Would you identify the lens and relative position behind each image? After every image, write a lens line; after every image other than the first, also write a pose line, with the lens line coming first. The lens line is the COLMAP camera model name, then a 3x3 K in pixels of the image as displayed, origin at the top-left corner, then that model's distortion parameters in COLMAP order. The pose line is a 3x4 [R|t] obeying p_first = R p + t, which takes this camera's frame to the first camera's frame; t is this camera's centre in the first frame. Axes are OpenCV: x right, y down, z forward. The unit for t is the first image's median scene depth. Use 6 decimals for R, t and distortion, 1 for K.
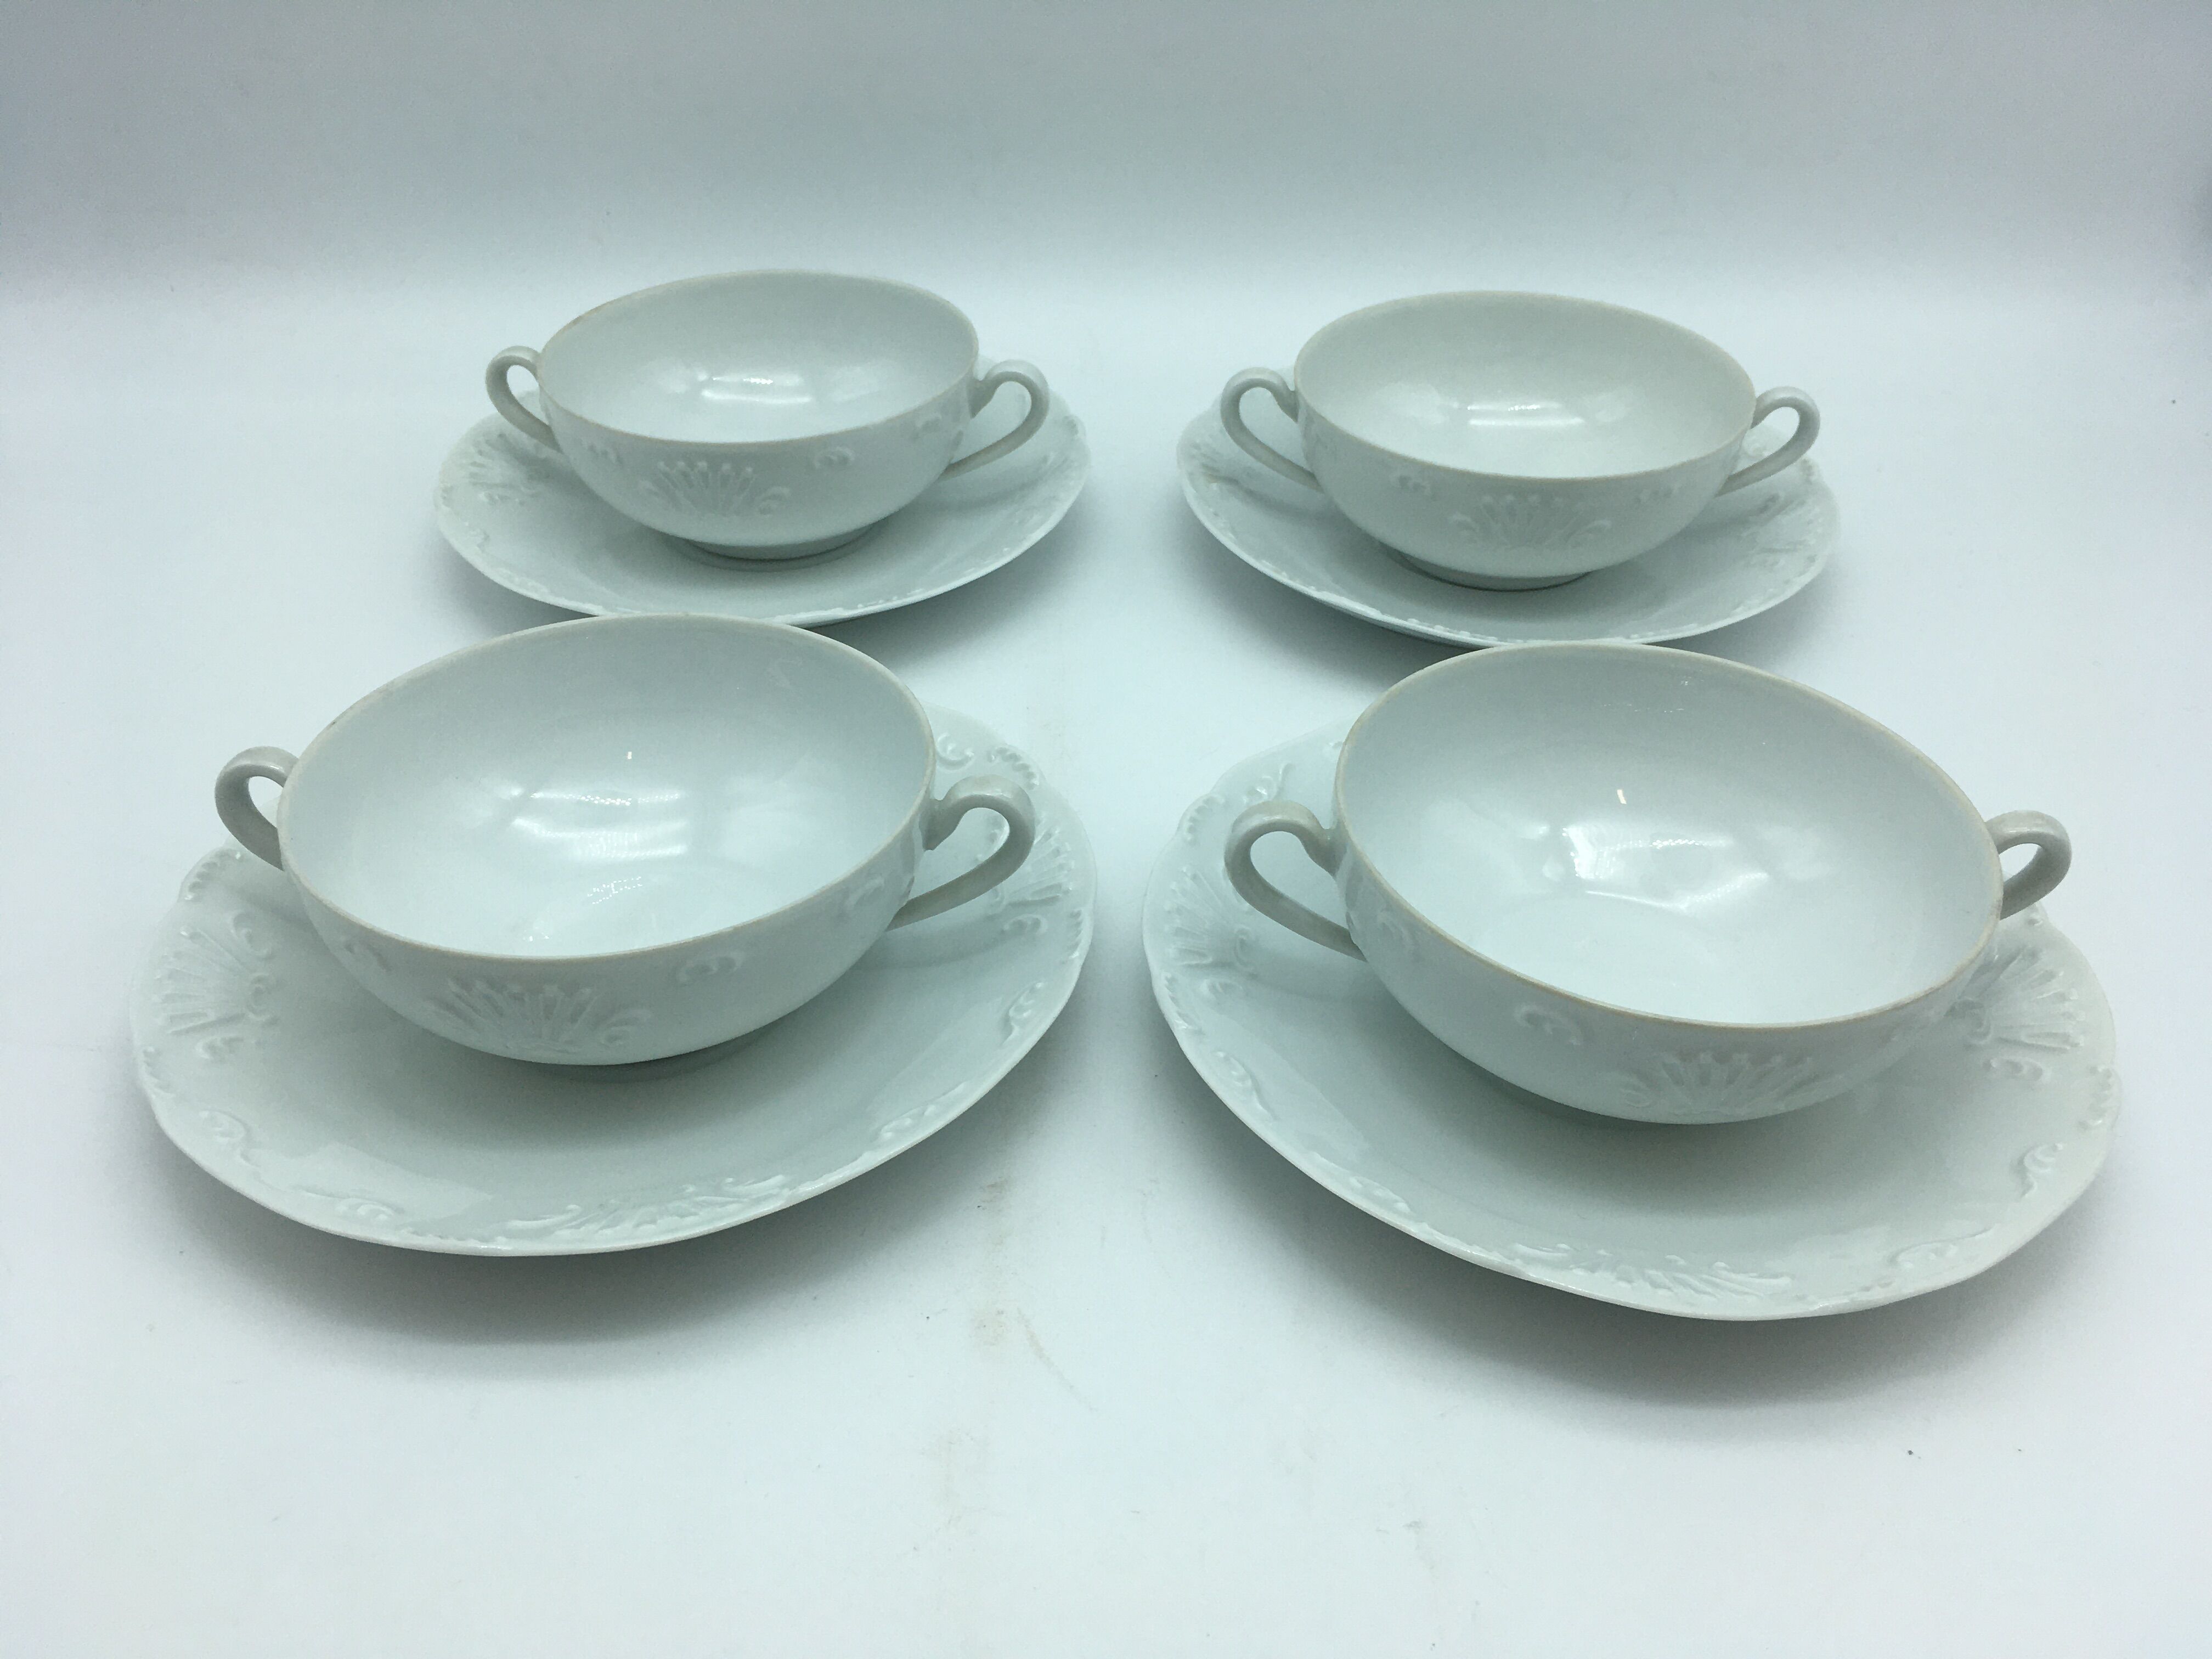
lens RADIAL K [[1903.4, 0, 1100.3], [0, 1903.4, 856.9], [0, 0, 1]] dist [0.060426, -0.127109]
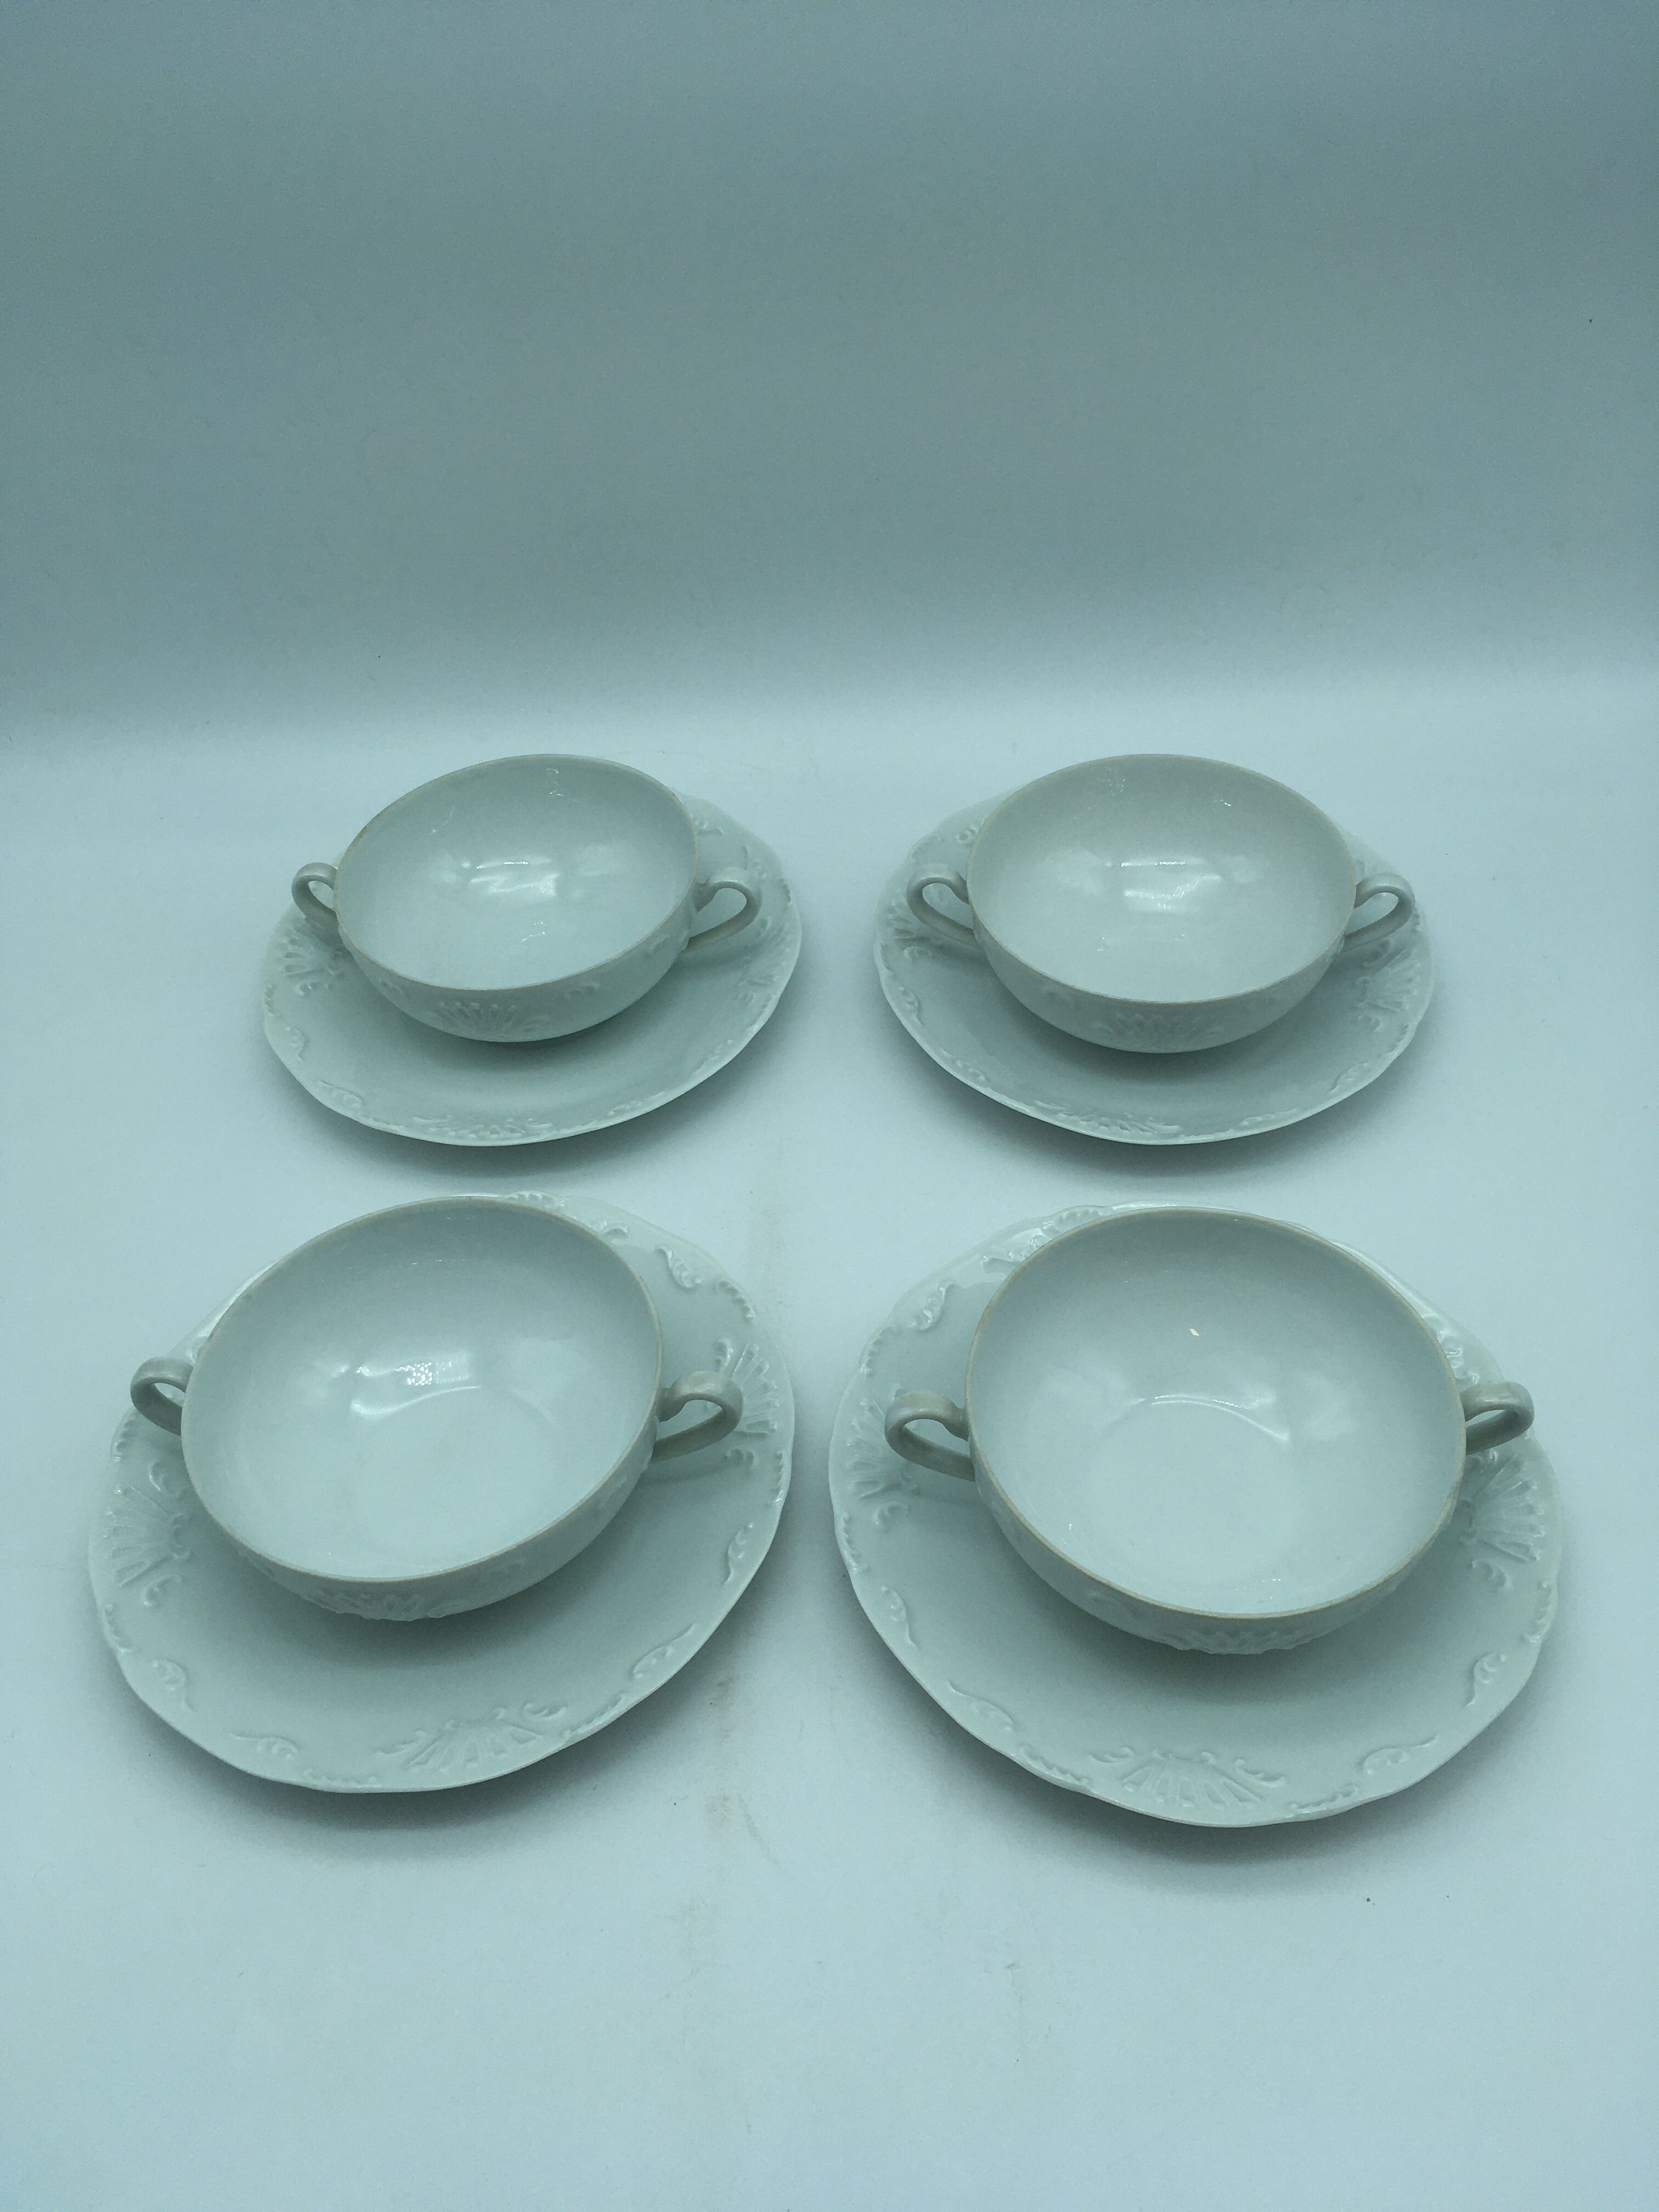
lens RADIAL K [[1903.4, 0, 829.5], [0, 1903.4, 1106.0], [0, 0, 1]] dist [0.060426, -0.127109]
pose [[0.997825, -0.037961, -0.053893, 0.103240], [0.046748, 0.983898, 0.172510, -0.436504], [0.046476, -0.174655, 0.983532, -0.254072]]
